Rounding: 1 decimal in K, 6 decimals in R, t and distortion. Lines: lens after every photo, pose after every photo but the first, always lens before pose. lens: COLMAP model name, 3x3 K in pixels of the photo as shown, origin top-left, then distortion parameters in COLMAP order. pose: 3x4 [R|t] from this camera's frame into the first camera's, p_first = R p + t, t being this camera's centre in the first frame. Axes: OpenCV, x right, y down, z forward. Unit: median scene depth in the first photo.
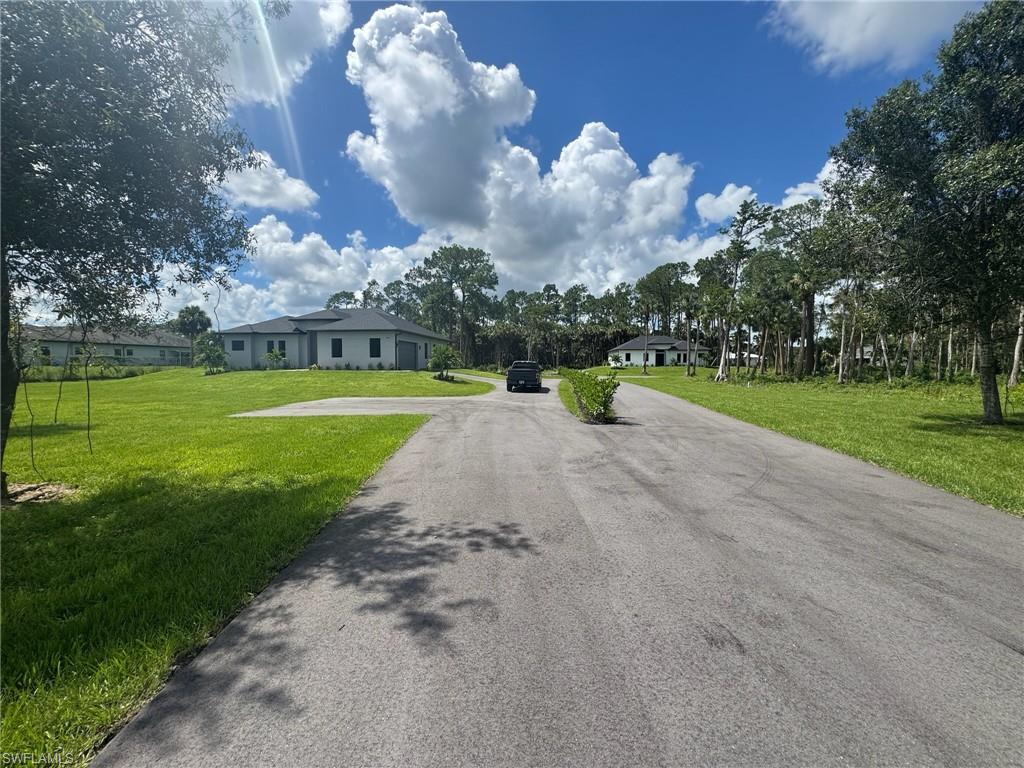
lens RADIAL K [[408.0, 0, 515.9], [0, 408.0, 387.6], [0, 0, 1]] dist [-0.002568, 0.000081]
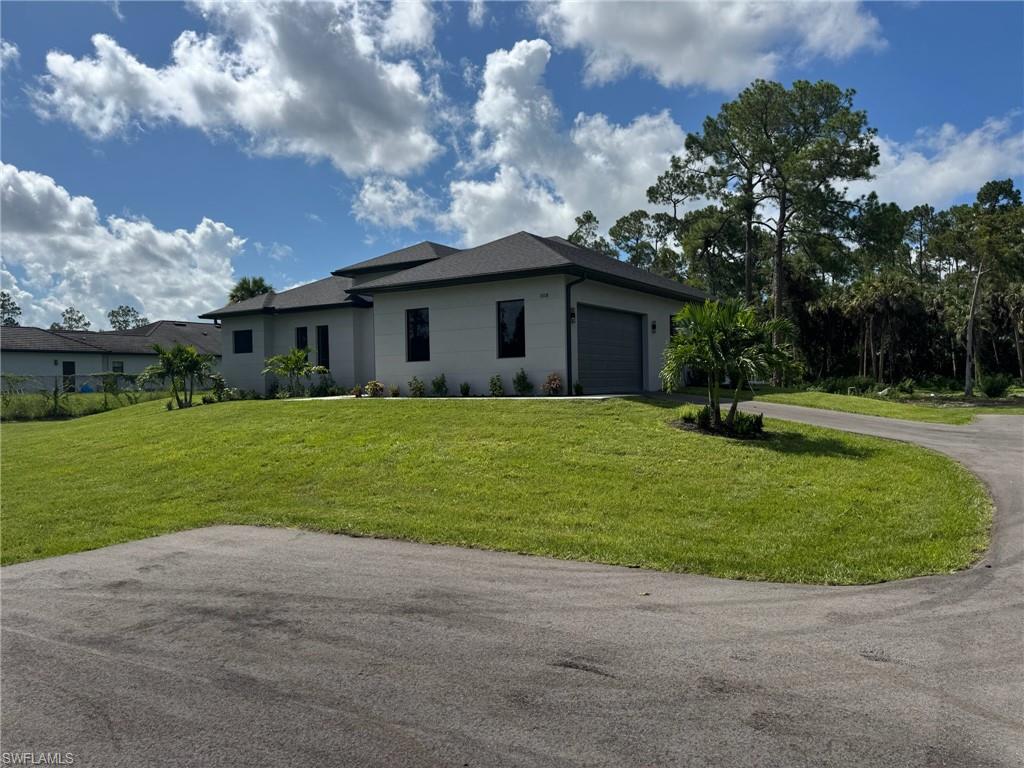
lens RADIAL K [[723.4, 0, 514.4], [0, 723.4, 390.1], [0, 0, 1]] dist [0.003579, -0.000881]
pose [[0.890550, -0.010760, -0.454759, -0.059936], [-0.009790, 0.999035, -0.042810, -0.017367], [0.454781, 0.042576, 0.889585, 0.373876]]
